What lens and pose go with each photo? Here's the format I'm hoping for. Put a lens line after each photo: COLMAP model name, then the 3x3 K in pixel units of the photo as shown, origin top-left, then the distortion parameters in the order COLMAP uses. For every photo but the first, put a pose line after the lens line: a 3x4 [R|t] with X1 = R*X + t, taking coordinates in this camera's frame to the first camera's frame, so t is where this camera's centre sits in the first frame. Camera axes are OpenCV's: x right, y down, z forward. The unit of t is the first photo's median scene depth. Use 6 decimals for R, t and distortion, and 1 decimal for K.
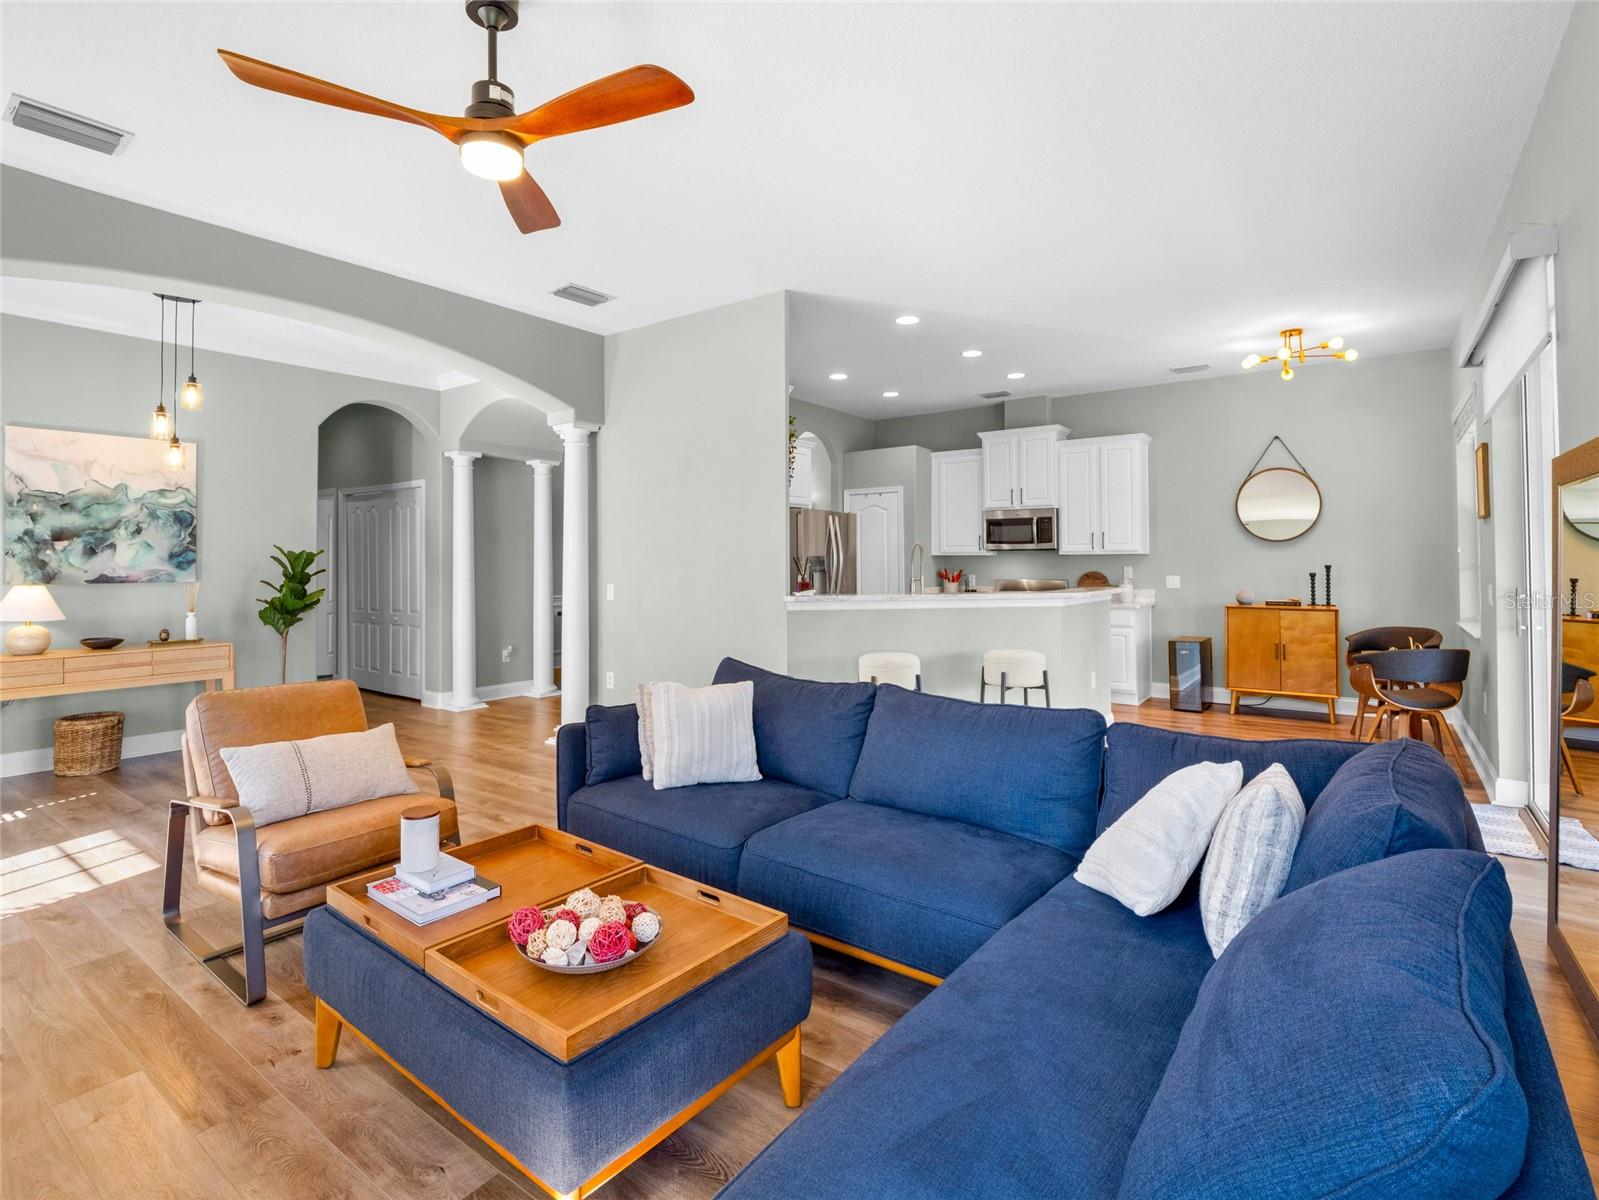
lens RADIAL K [[785.6, 0, 794.7], [0, 785.6, 543.3], [0, 0, 1]] dist [-0.014761, -0.000268]
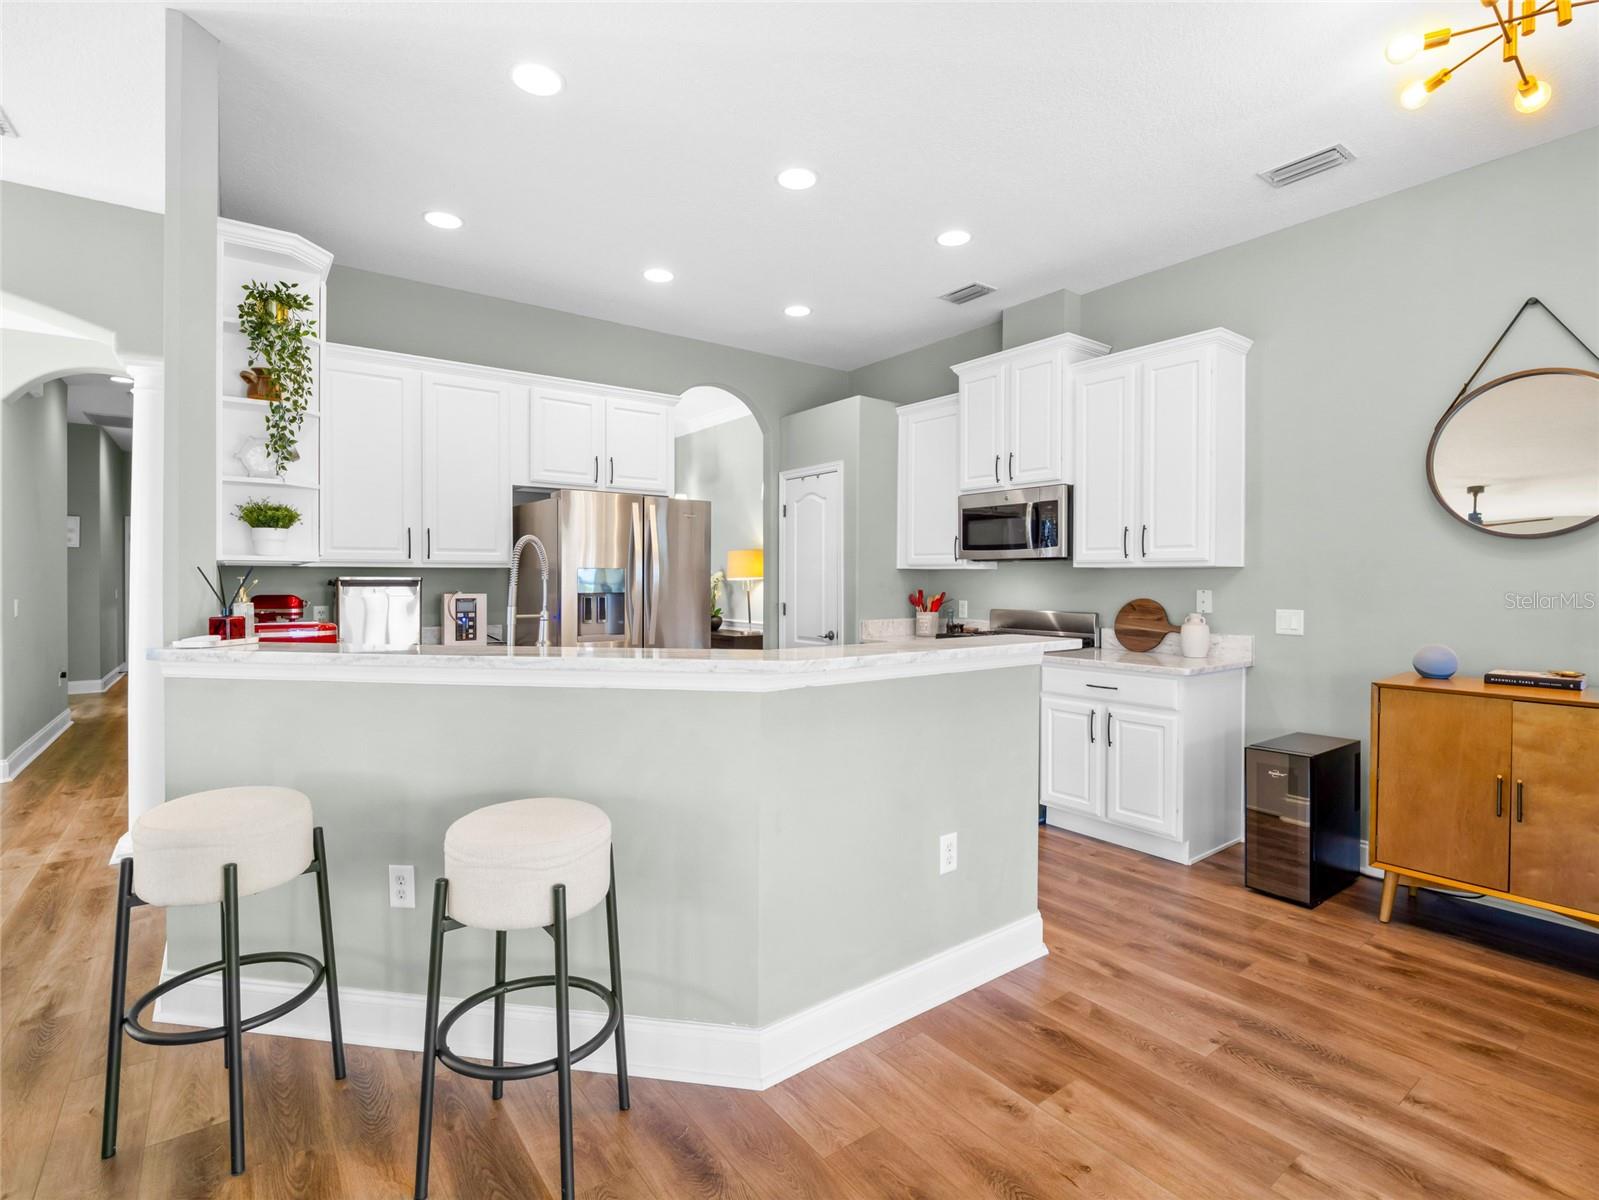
lens RADIAL K [[771.9, 0, 797.5], [0, 771.9, 585.9], [0, 0, 1]] dist [-0.012441, -0.000335]
pose [[0.956946, 0.007817, -0.290160, 0.354457], [0.002260, 0.999406, 0.034379, 0.008996], [0.290257, -0.033555, 0.956360, 0.475781]]
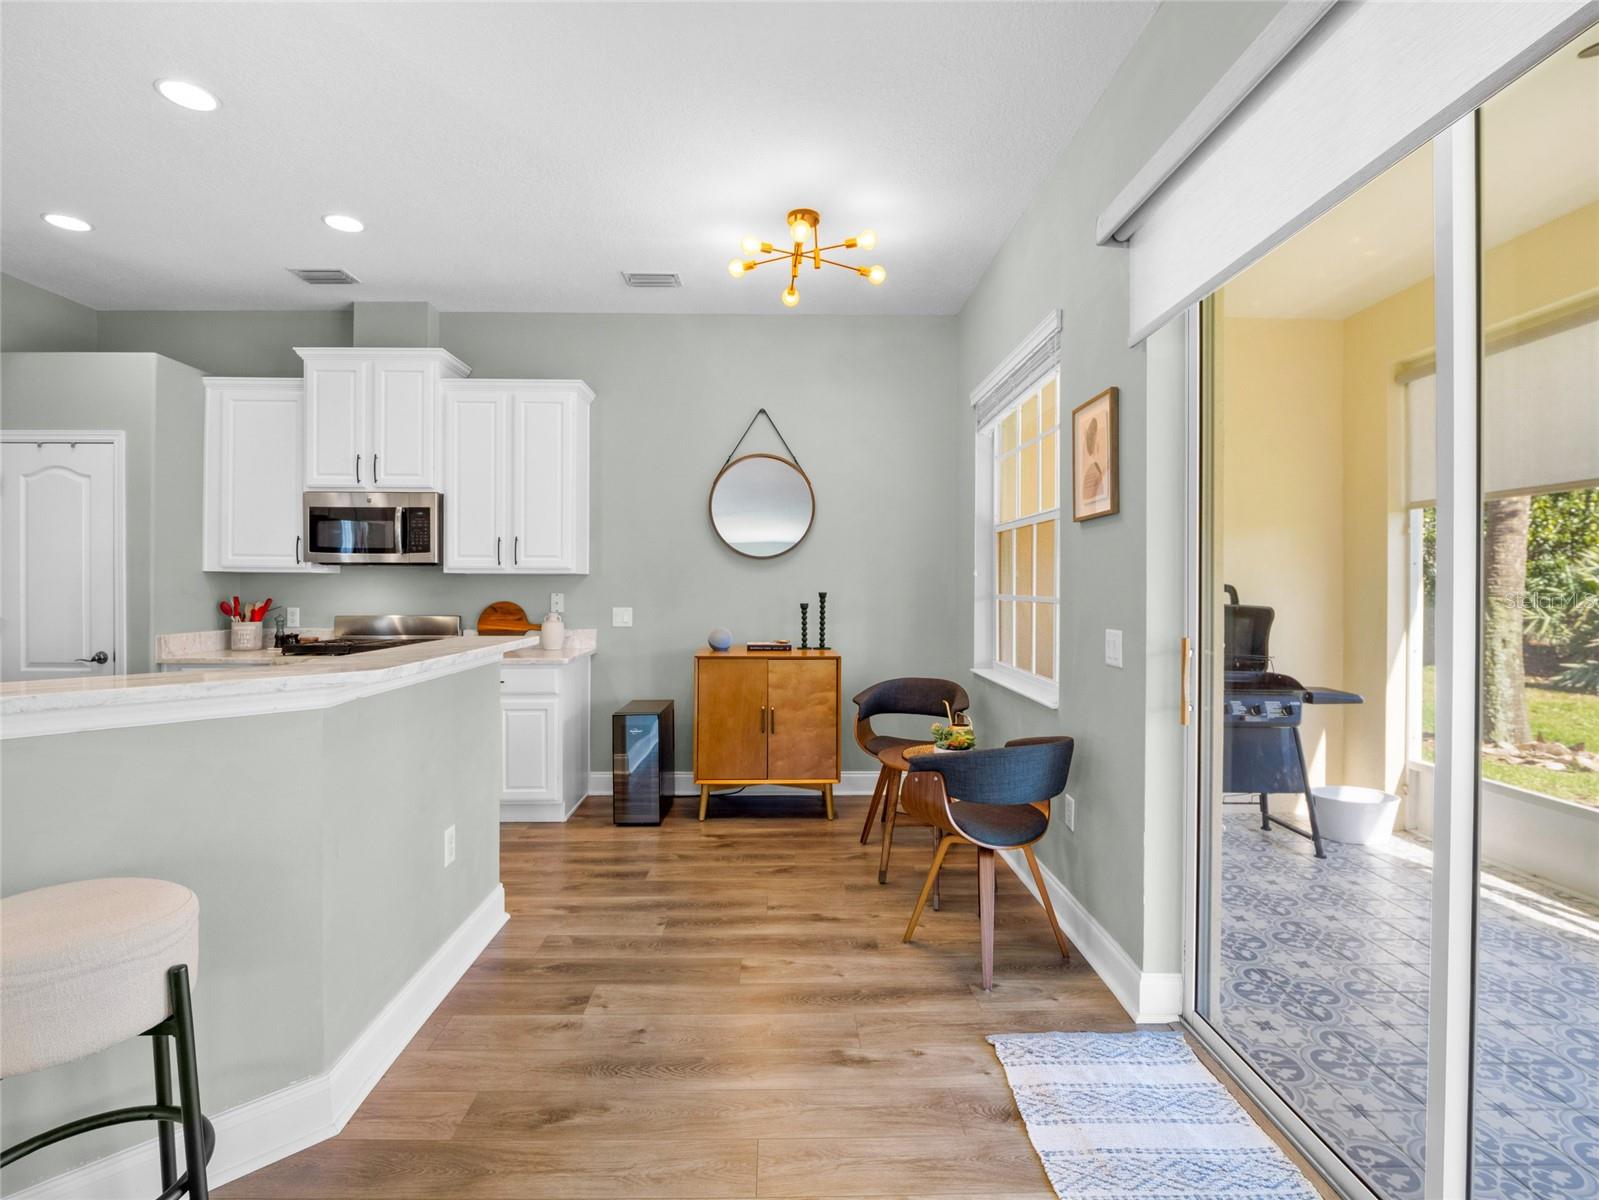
lens RADIAL K [[771.9, 0, 797.5], [0, 771.9, 585.9], [0, 0, 1]] dist [-0.012441, -0.000335]
pose [[0.789274, 0.004925, 0.614021, 0.221094], [-0.020590, 0.999618, 0.018449, 0.008905], [-0.613695, -0.027204, 0.789074, 0.438065]]
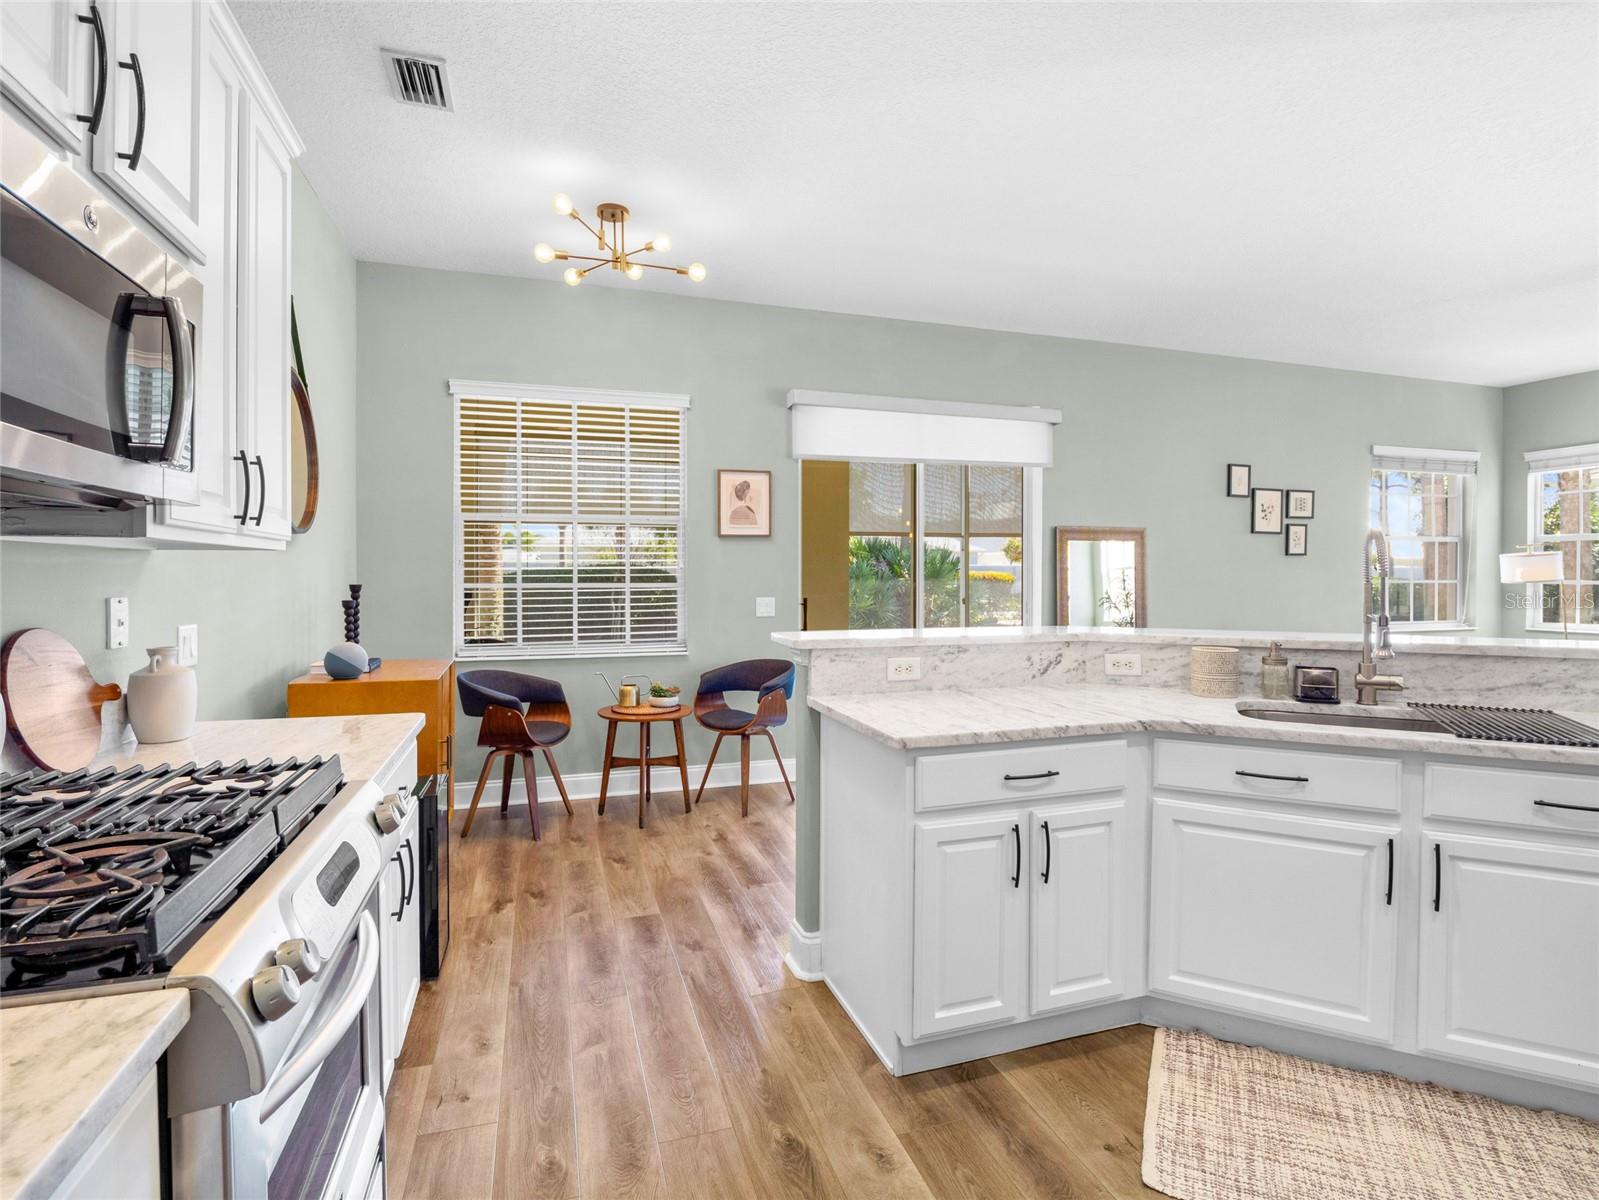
lens RADIAL K [[771.9, 0, 792.7], [0, 771.9, 580.8], [0, 0, 1]] dist [-0.007991, -0.006708]
pose [[-0.812236, 0.001130, 0.583328, 0.134646], [-0.010121, 0.999820, -0.016028, 0.029570], [-0.583241, -0.018922, -0.812079, 1.209177]]
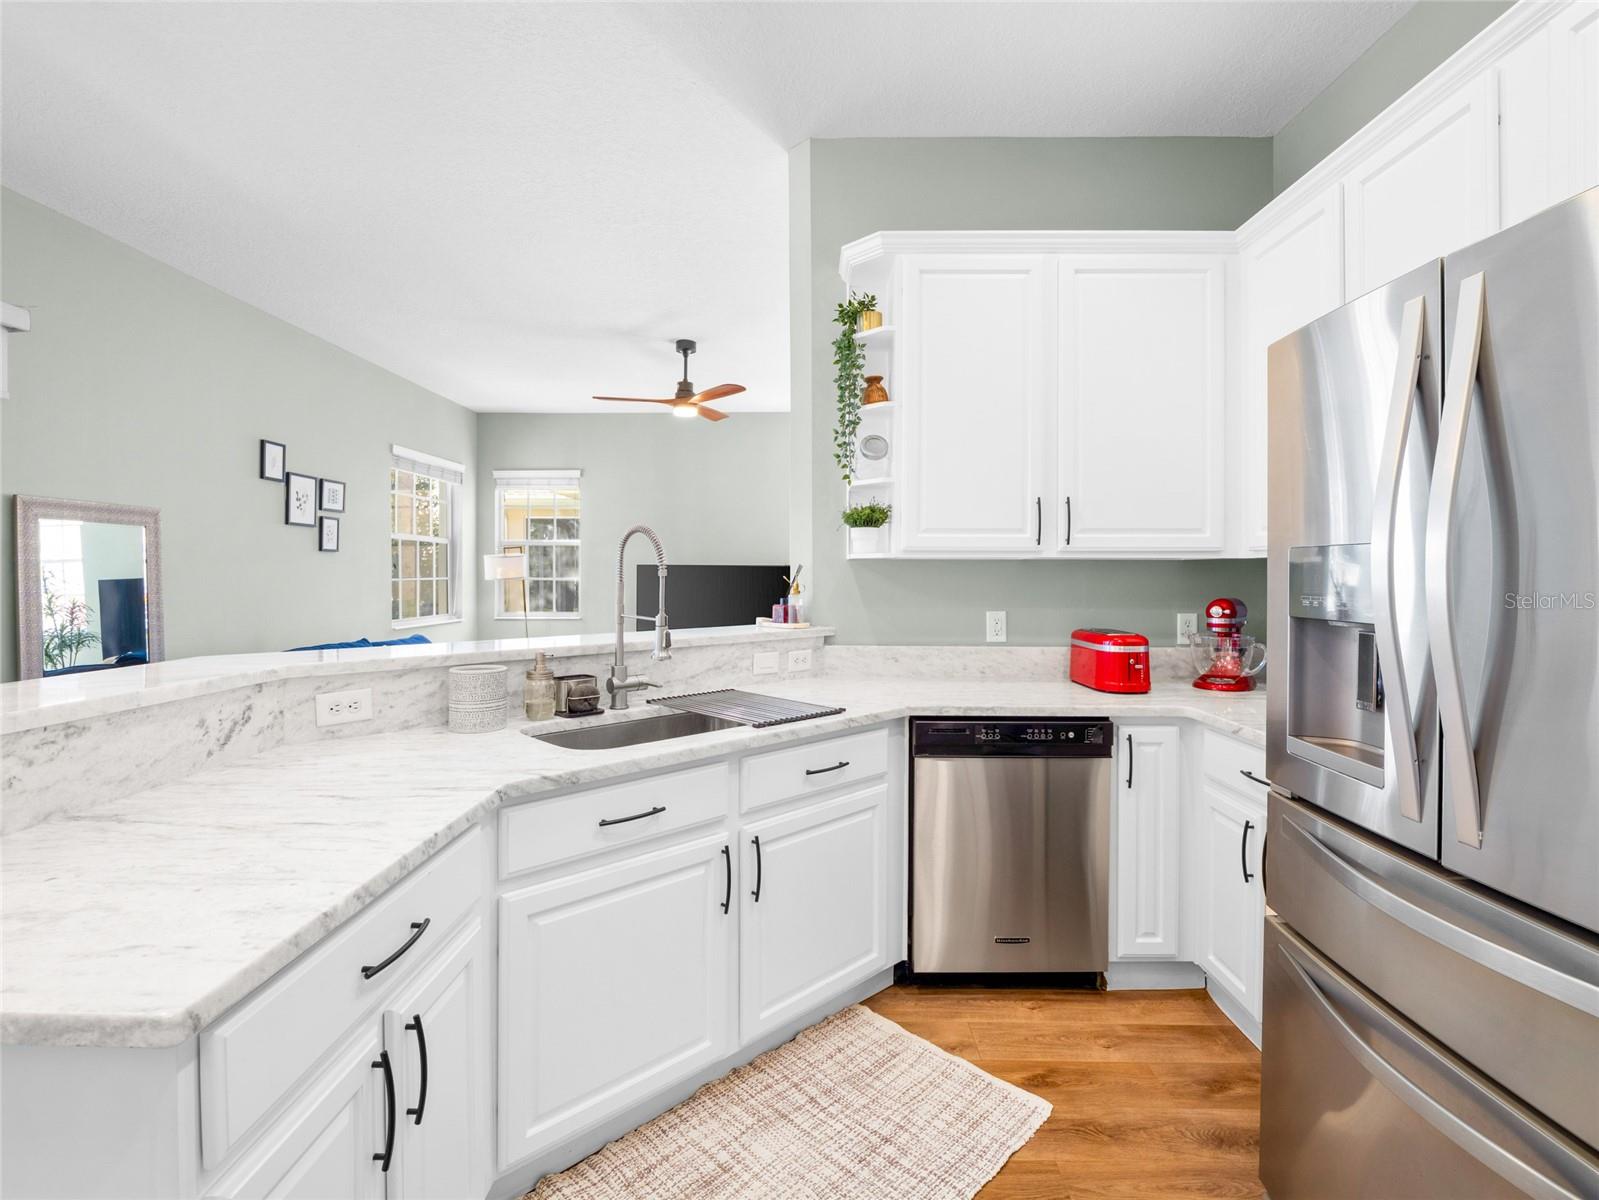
lens RADIAL K [[771.9, 0, 792.7], [0, 771.9, 580.8], [0, 0, 1]] dist [-0.007991, -0.006708]
pose [[-0.812739, 0.009755, -0.582547, 0.259416], [0.017486, 0.999818, -0.007653, 0.025778], [0.582366, -0.016406, -0.812761, 1.090846]]
